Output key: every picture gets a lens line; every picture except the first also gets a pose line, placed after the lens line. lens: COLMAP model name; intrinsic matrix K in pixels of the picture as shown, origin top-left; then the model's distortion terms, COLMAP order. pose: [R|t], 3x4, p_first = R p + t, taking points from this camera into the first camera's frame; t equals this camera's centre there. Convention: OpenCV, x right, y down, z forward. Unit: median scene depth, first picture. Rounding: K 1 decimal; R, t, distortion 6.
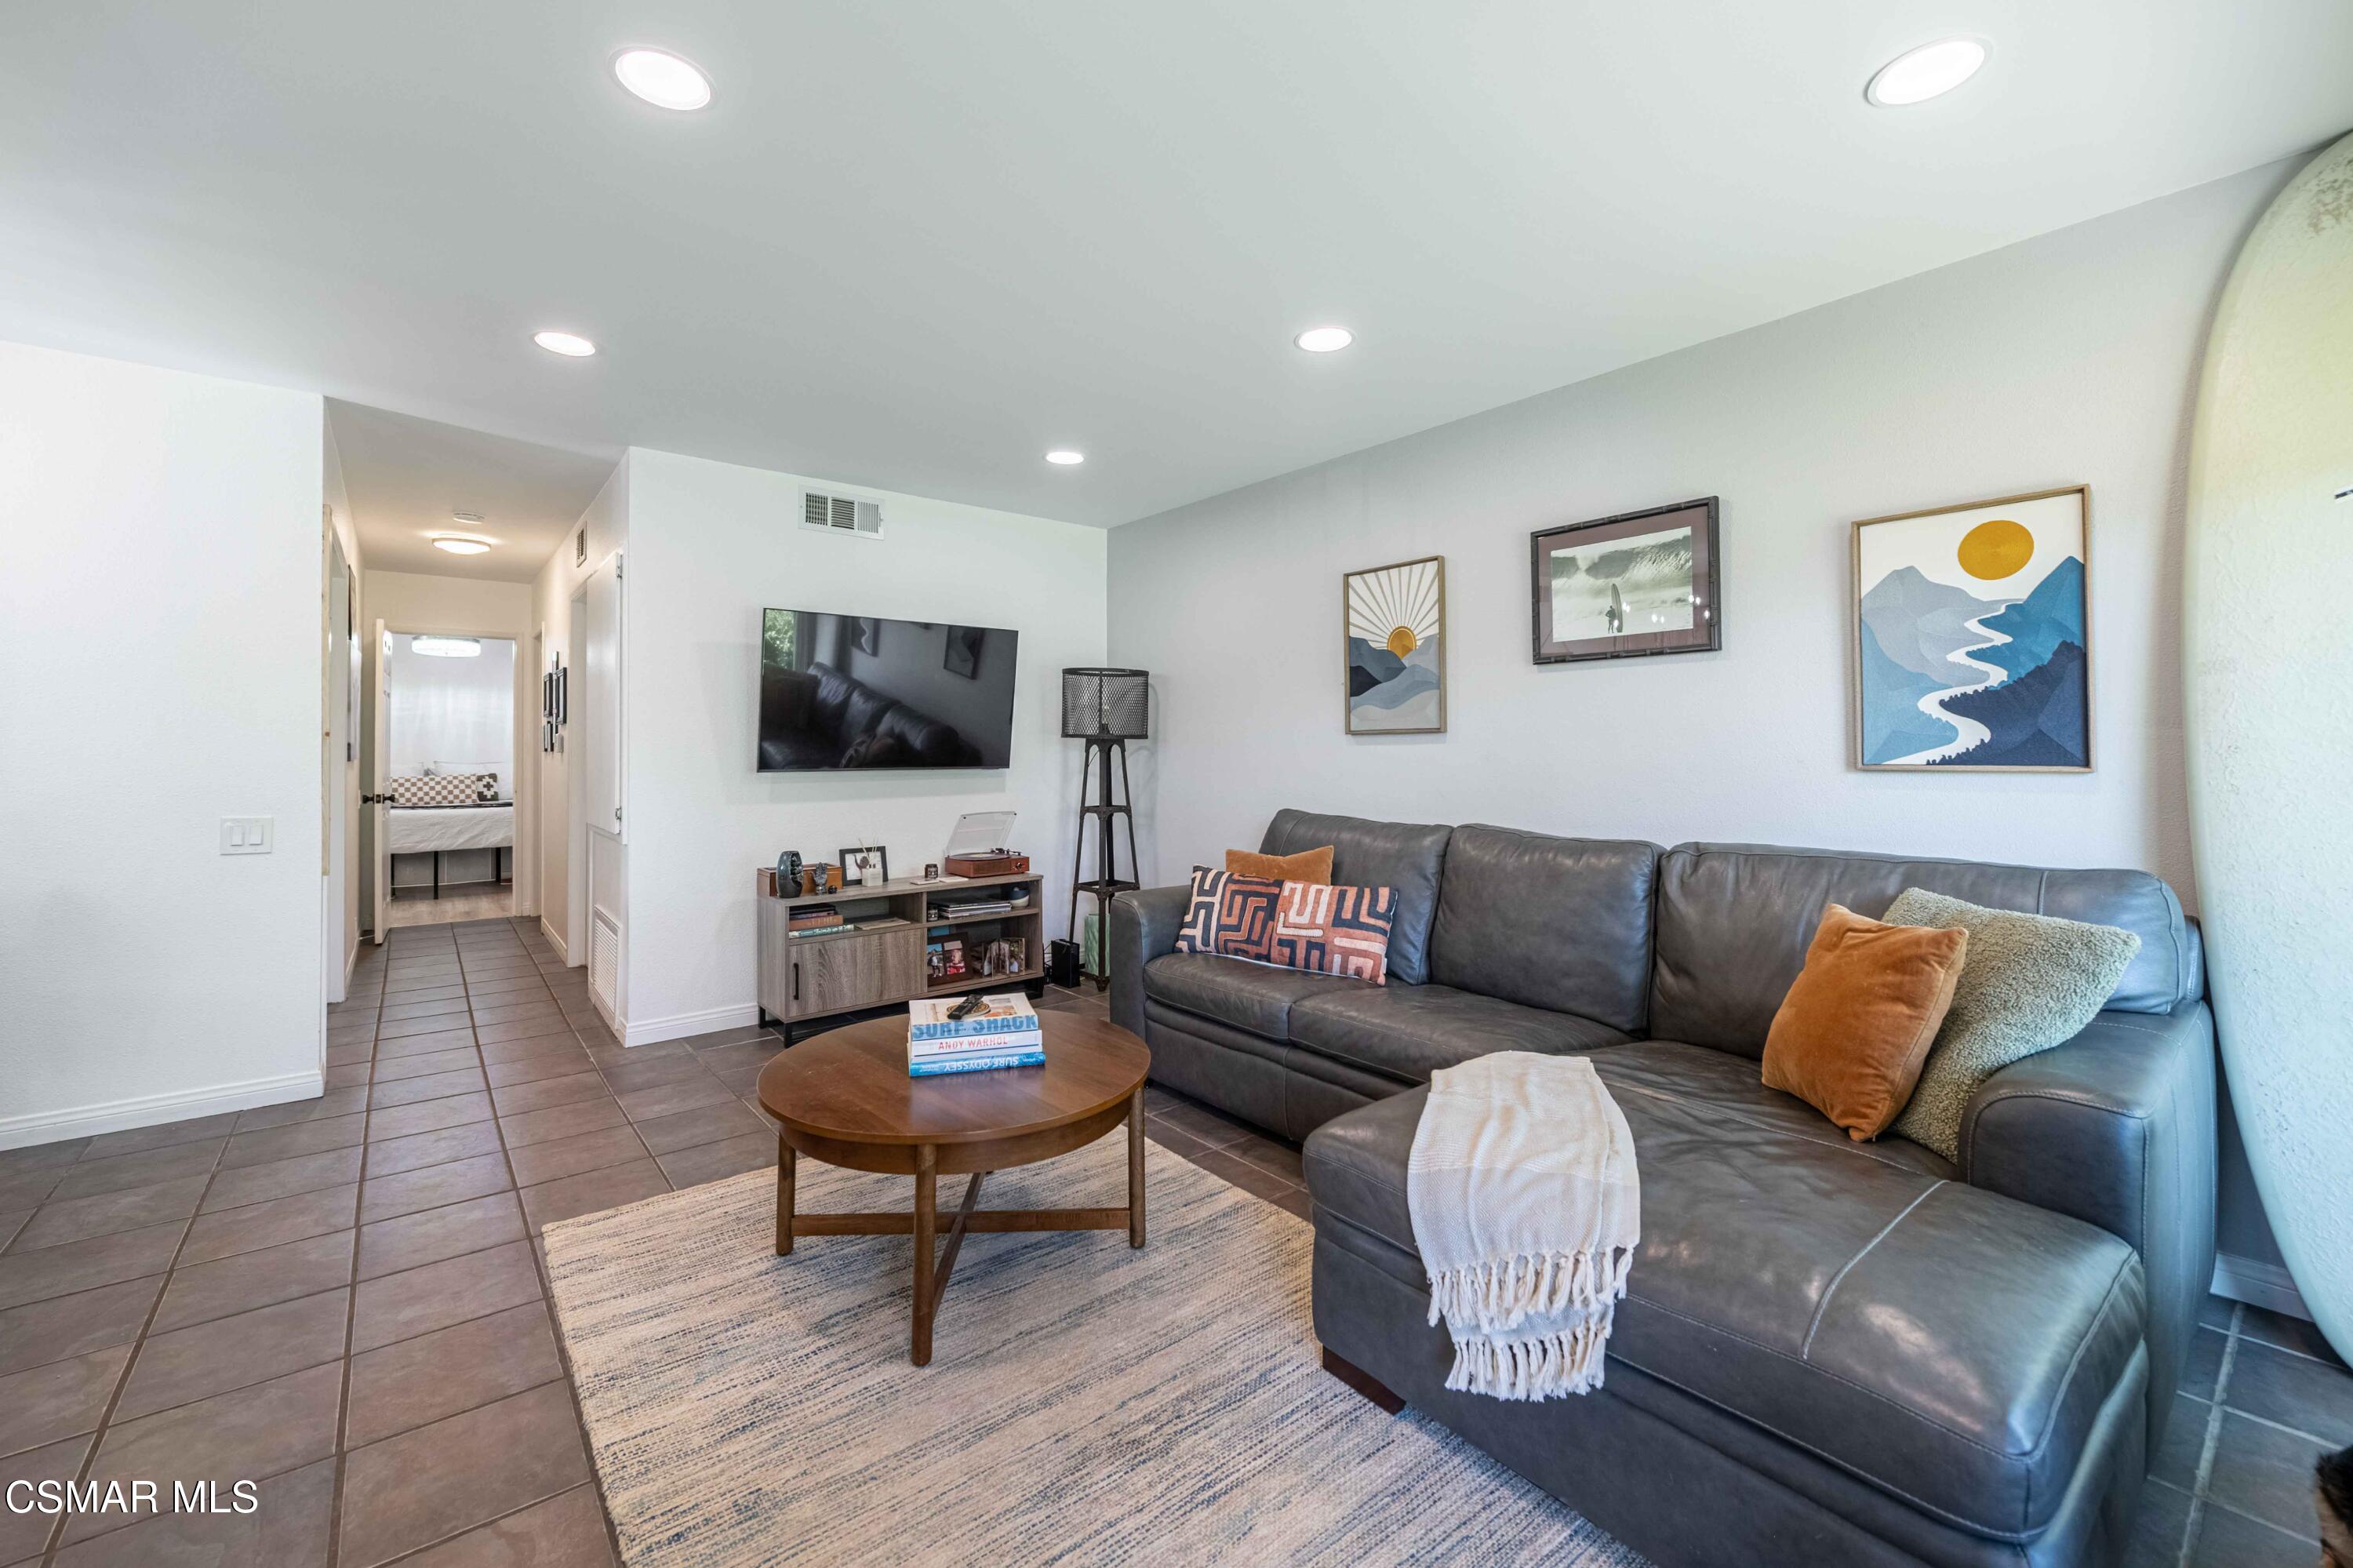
lens RADIAL K [[955.9, 0, 1163.3], [0, 955.9, 733.8], [0, 0, 1]] dist [0.000166, -0.000248]
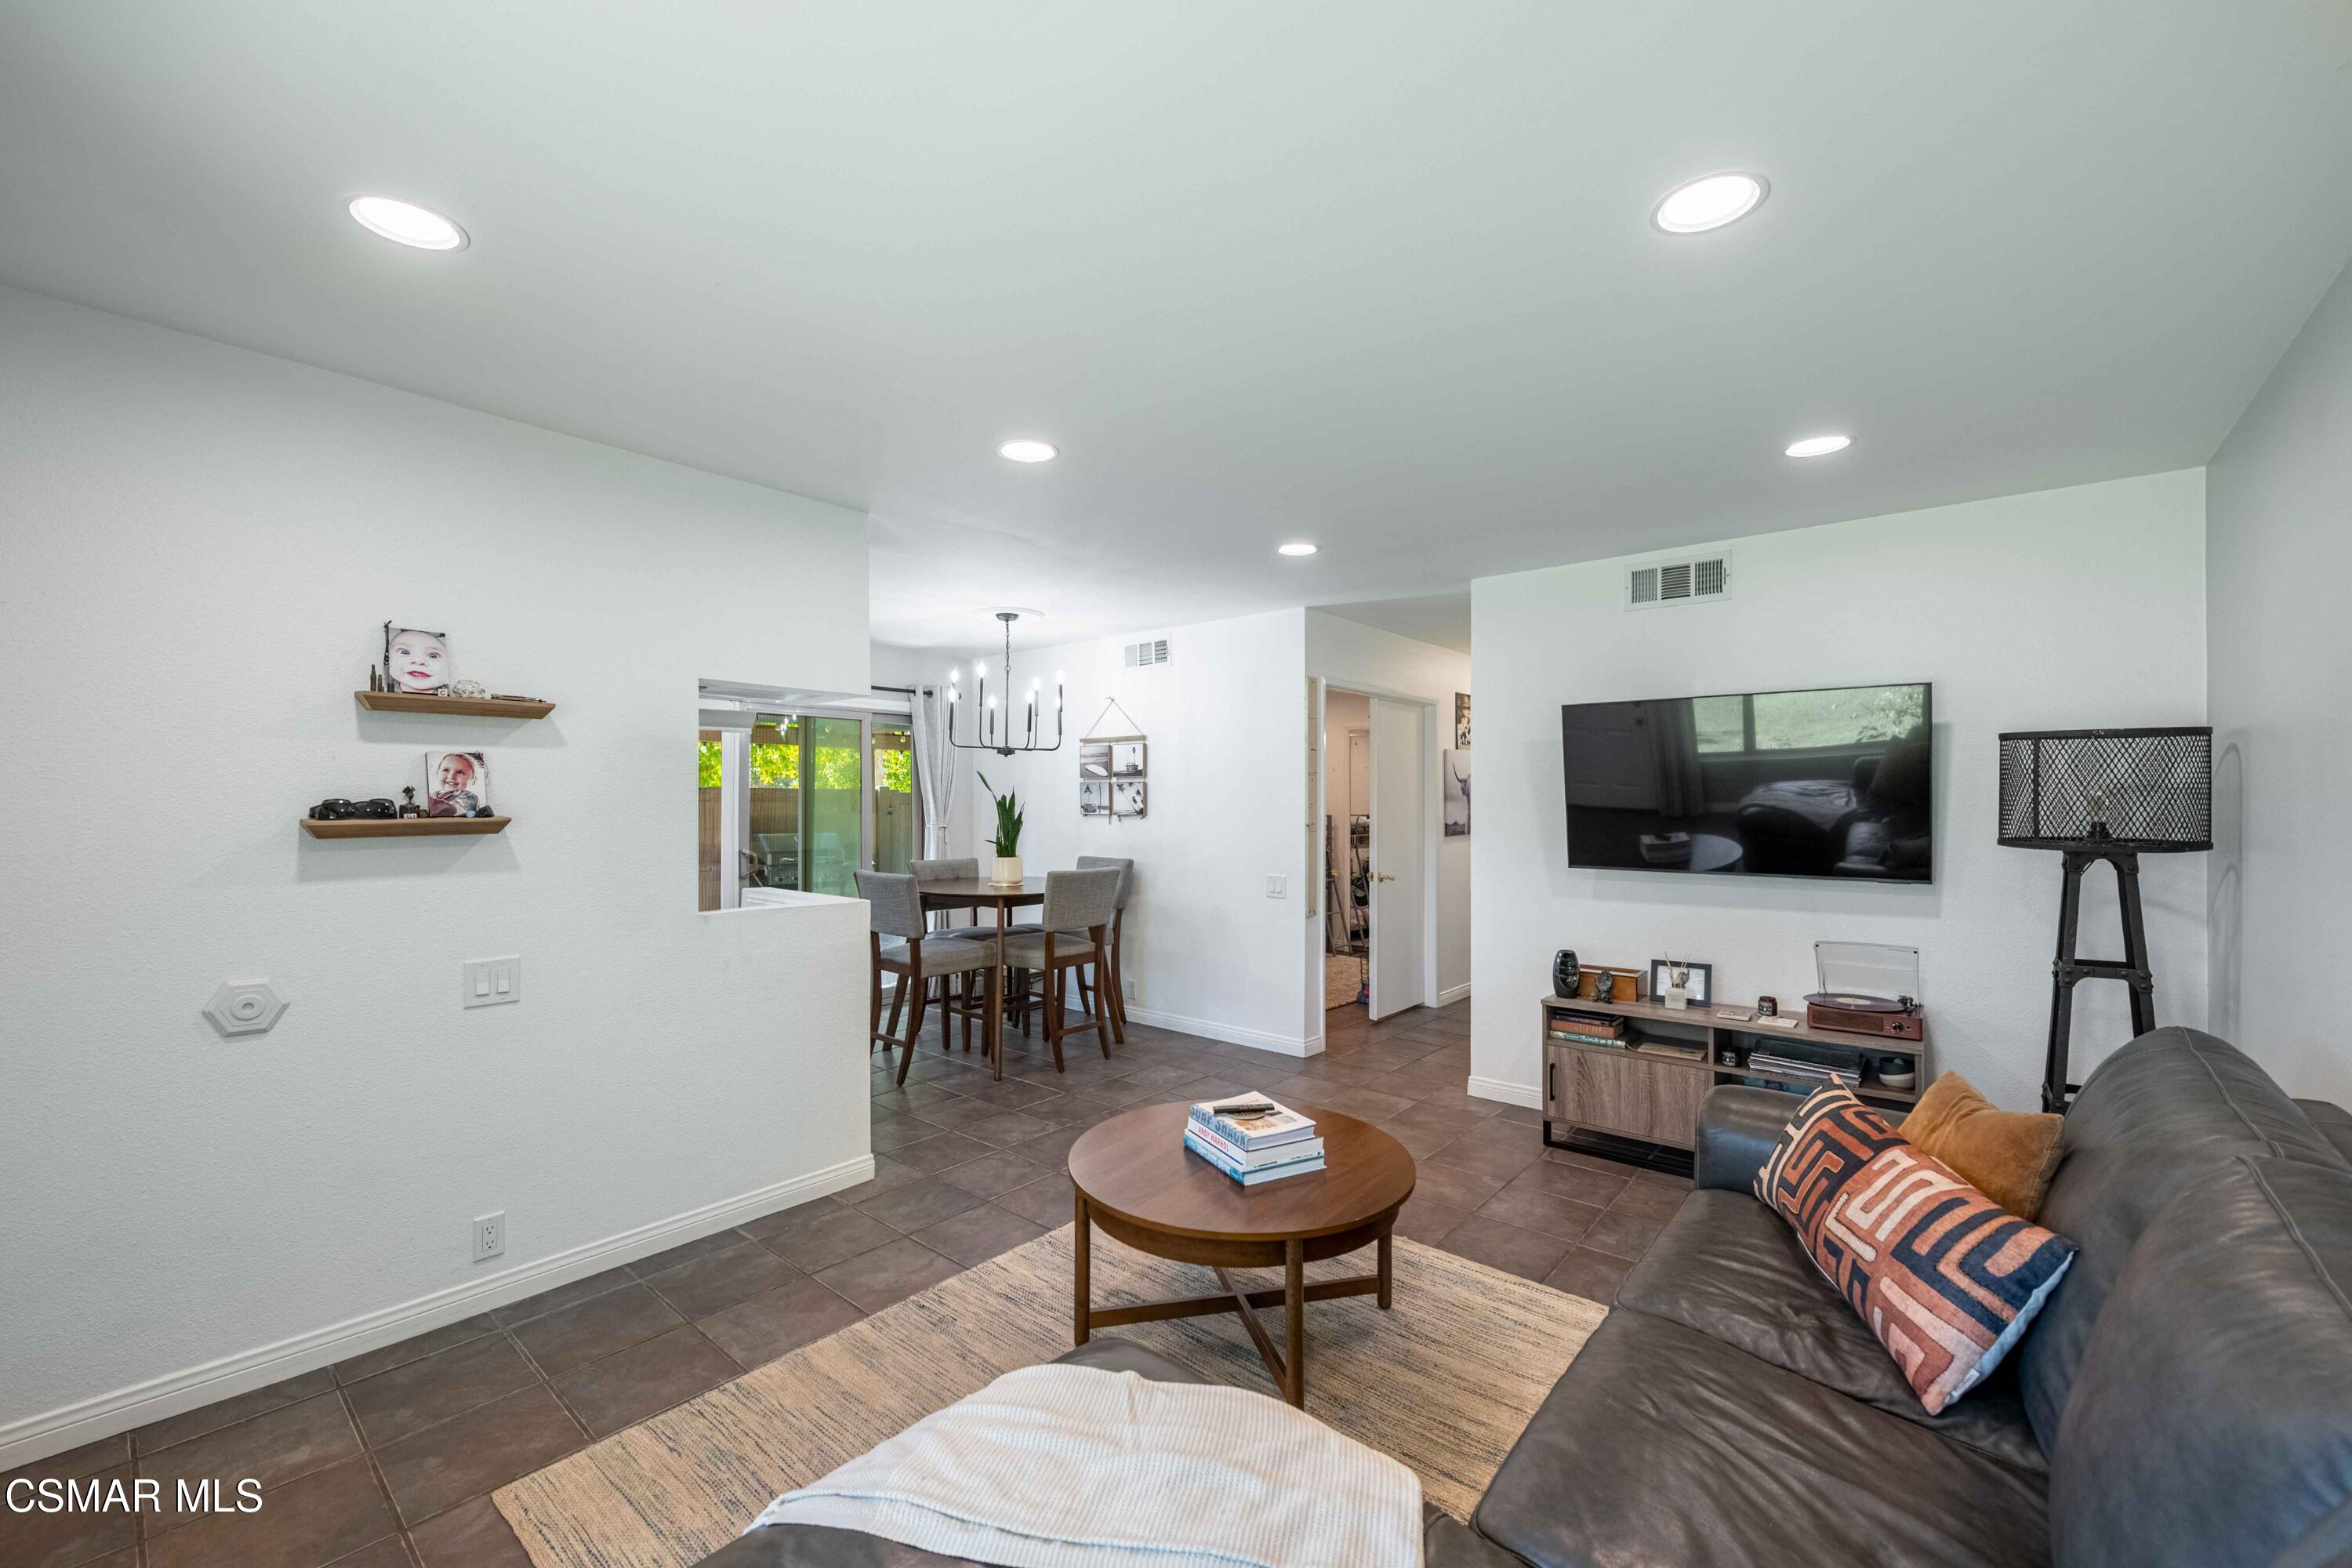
lens RADIAL K [[941.5, 0, 1172.5], [0, 941.5, 794.2], [0, 0, 1]] dist [-0.000609, -0.000216]
pose [[0.191215, -0.002499, -0.981545, 0.588691], [0.014089, 0.999901, 0.000199, -0.054226], [0.981447, -0.013867, 0.191231, 0.502749]]
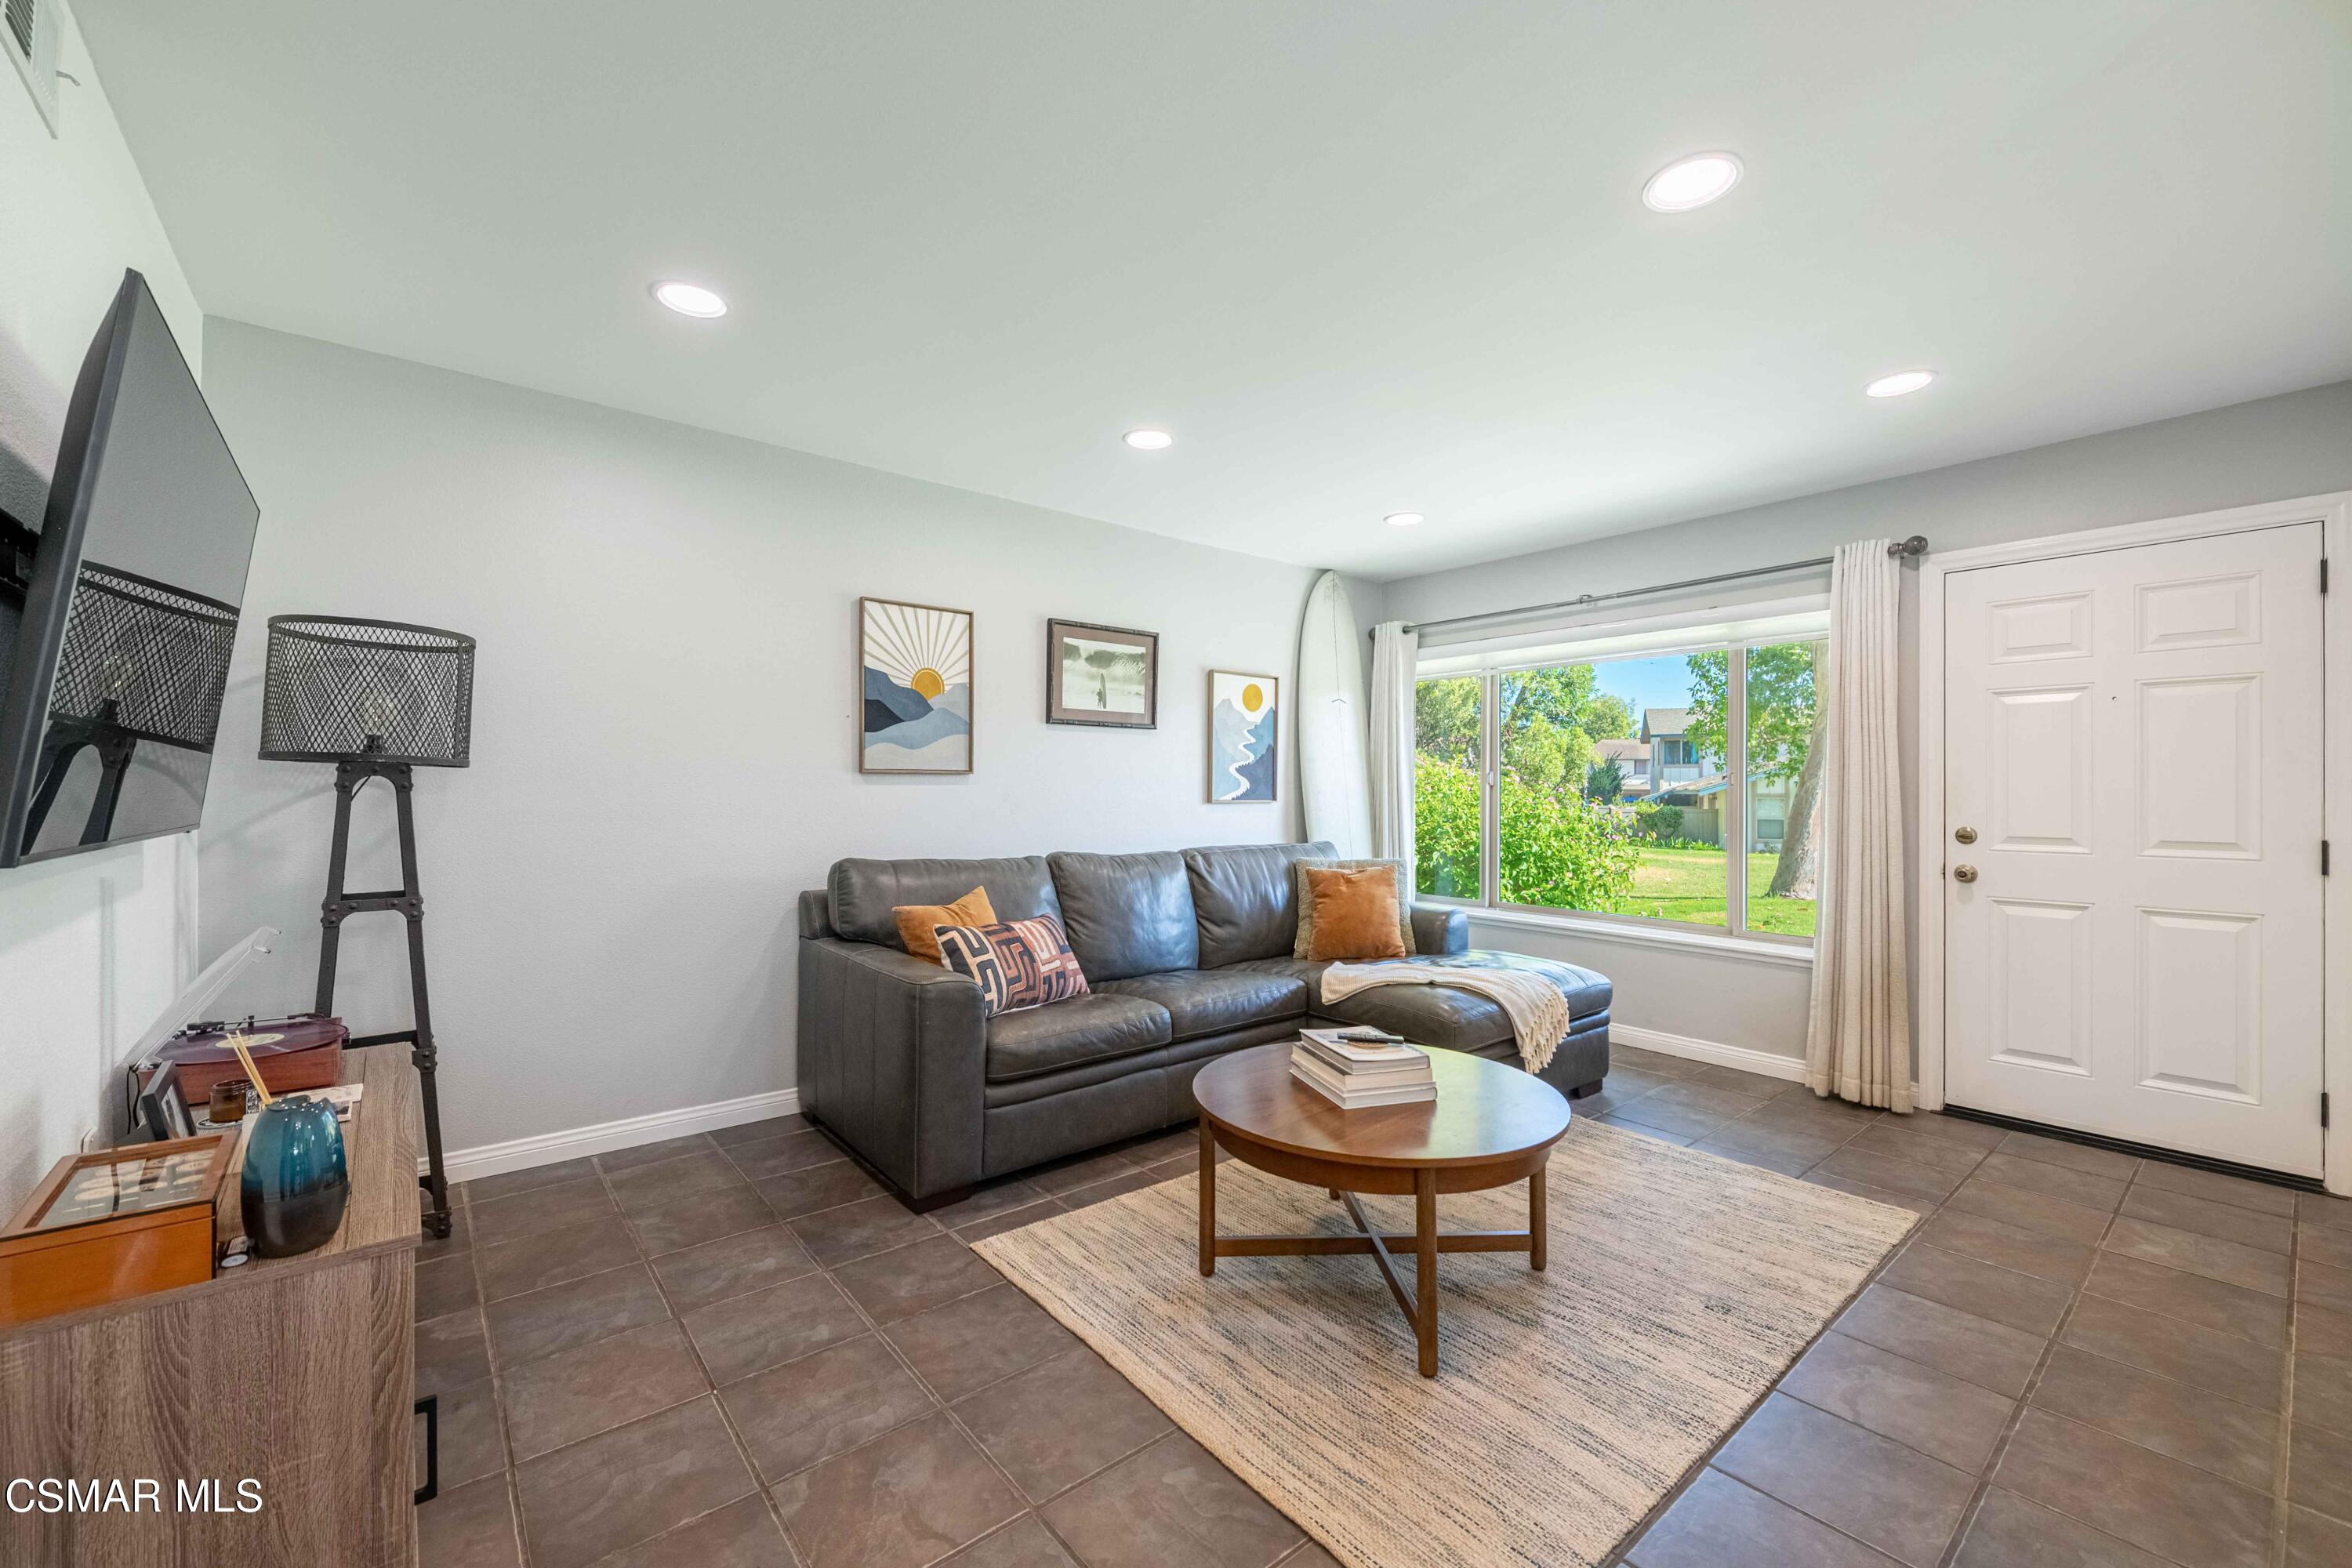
lens RADIAL K [[938.5, 0, 1176.0], [0, 938.5, 784.0], [0, 0, 1]] dist [0.000250, -0.000328]
pose [[-0.017799, 0.011152, 0.999779, -0.859545], [-0.022382, 0.999683, -0.011549, 0.017980], [-0.999591, -0.022583, -0.017543, 0.865237]]
